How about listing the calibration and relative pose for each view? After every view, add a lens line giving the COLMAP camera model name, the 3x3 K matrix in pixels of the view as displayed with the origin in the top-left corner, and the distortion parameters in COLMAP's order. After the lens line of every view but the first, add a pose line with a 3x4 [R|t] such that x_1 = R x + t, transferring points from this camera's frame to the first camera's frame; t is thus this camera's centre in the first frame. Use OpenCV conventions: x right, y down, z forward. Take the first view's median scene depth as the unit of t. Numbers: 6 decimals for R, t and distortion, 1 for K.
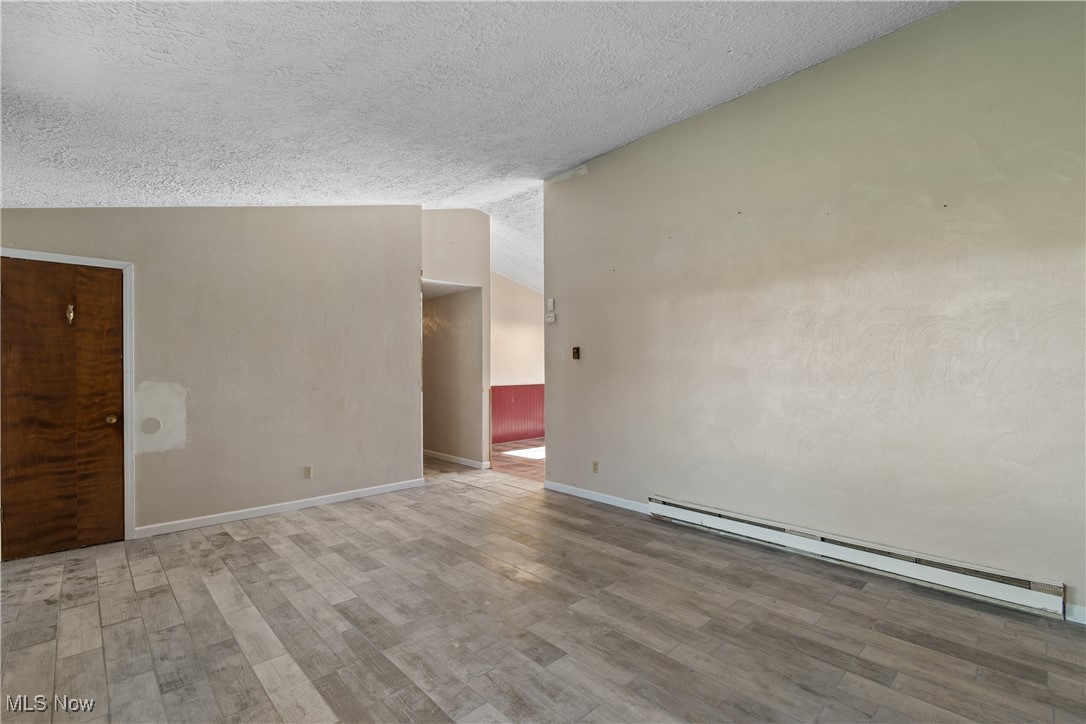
lens RADIAL K [[483.2, 0, 540.9], [0, 483.2, 366.0], [0, 0, 1]] dist [0.003370, -0.002470]
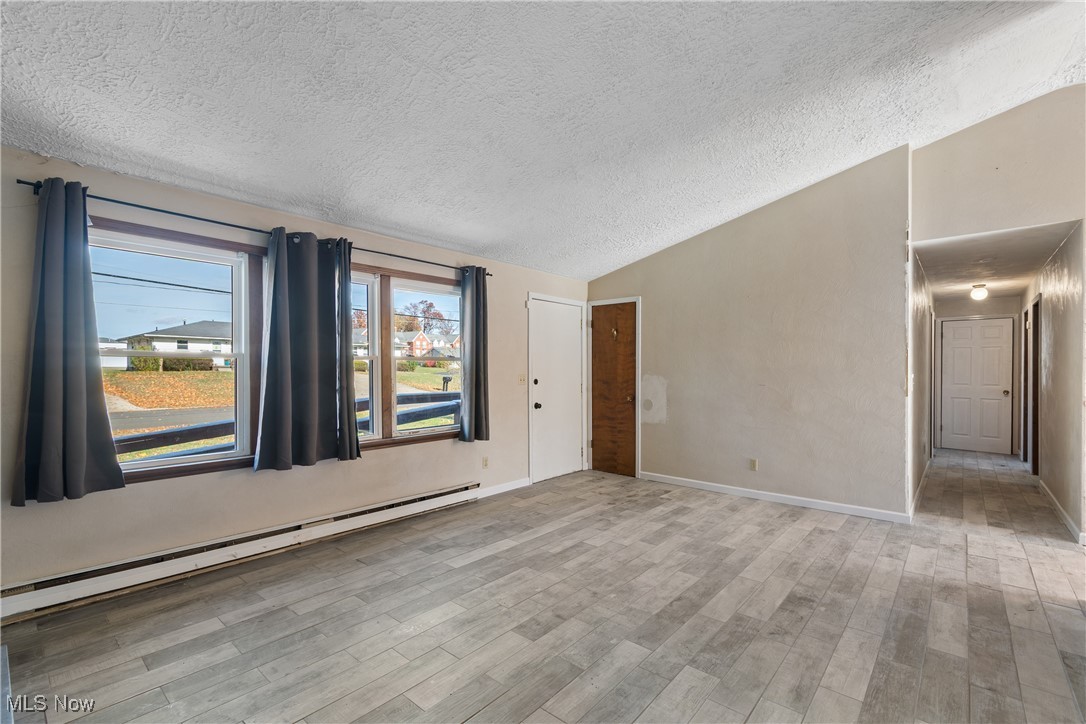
lens RADIAL K [[483.2, 0, 539.1], [0, 483.2, 369.7], [0, 0, 1]] dist [0.003370, -0.002470]
pose [[0.096346, 0.005615, -0.995332, 0.737024], [0.004774, 0.999970, 0.006103, 0.007364], [0.995336, -0.005339, 0.096316, 0.626916]]
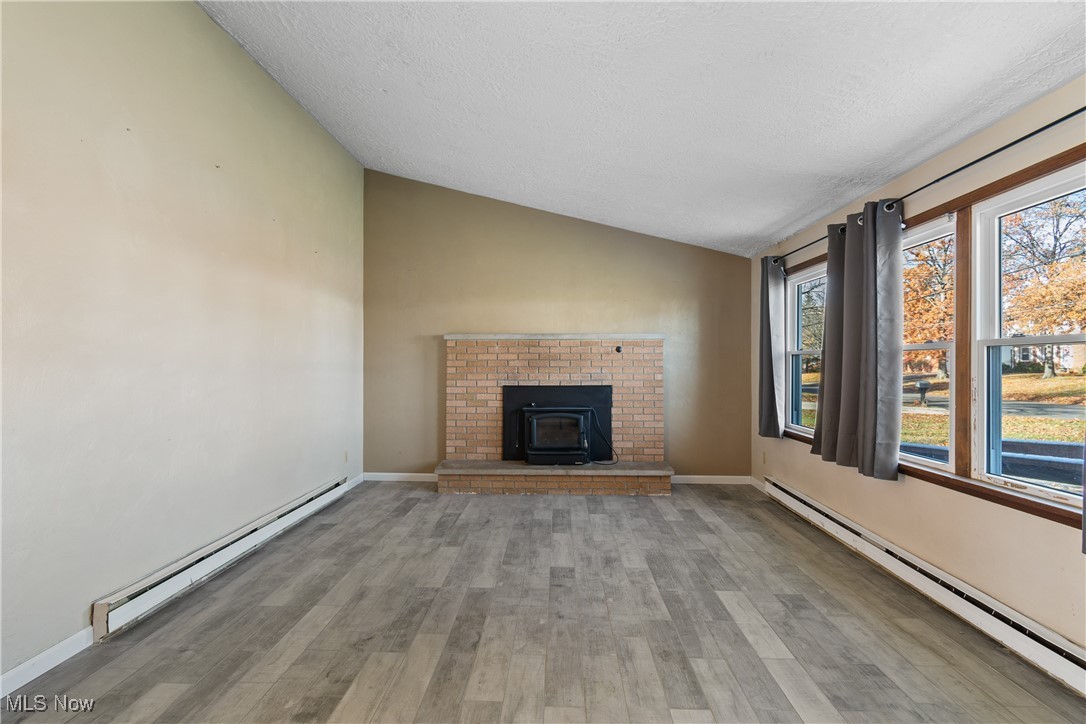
lens RADIAL K [[483.2, 0, 540.5], [0, 483.2, 362.7], [0, 0, 1]] dist [0.003370, -0.002470]
pose [[-0.700069, 0.005615, 0.714053, -0.619529], [-0.001607, 0.999954, -0.009438, 0.020474], [-0.714073, -0.007755, -0.700028, 1.357304]]
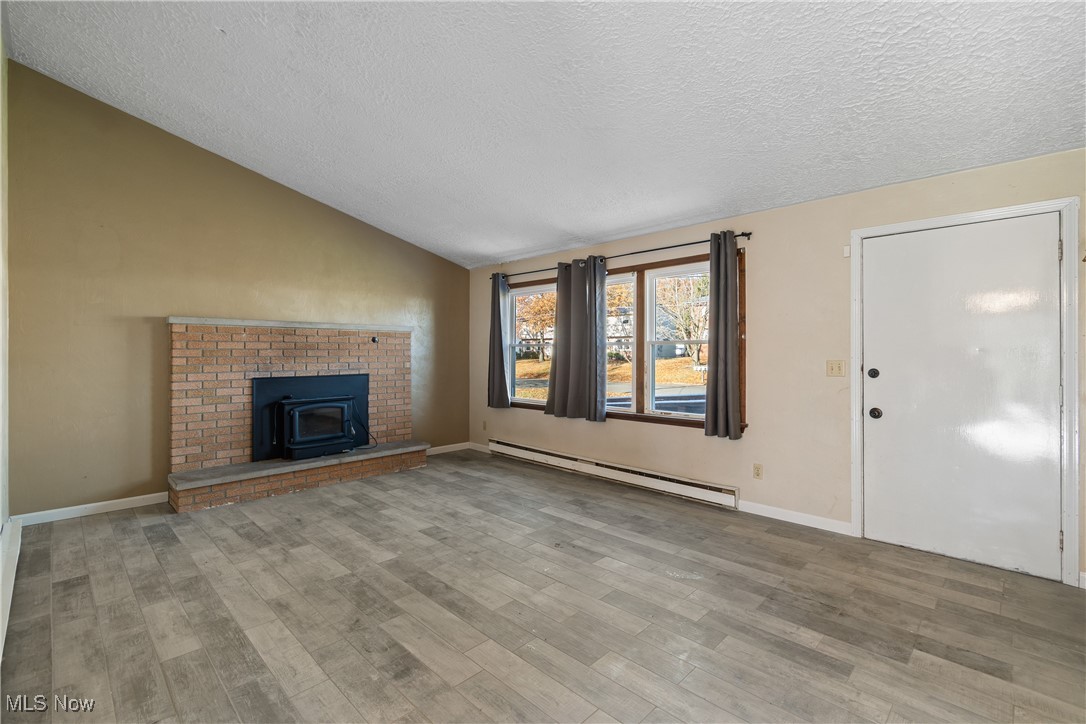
lens RADIAL K [[483.2, 0, 540.3], [0, 483.2, 357.9], [0, 0, 1]] dist [0.003370, -0.002470]
pose [[-0.999354, 0.004201, -0.035690, -0.197561], [0.004022, 0.999979, 0.005085, 0.017975], [0.035711, 0.004939, -0.999350, 1.766875]]
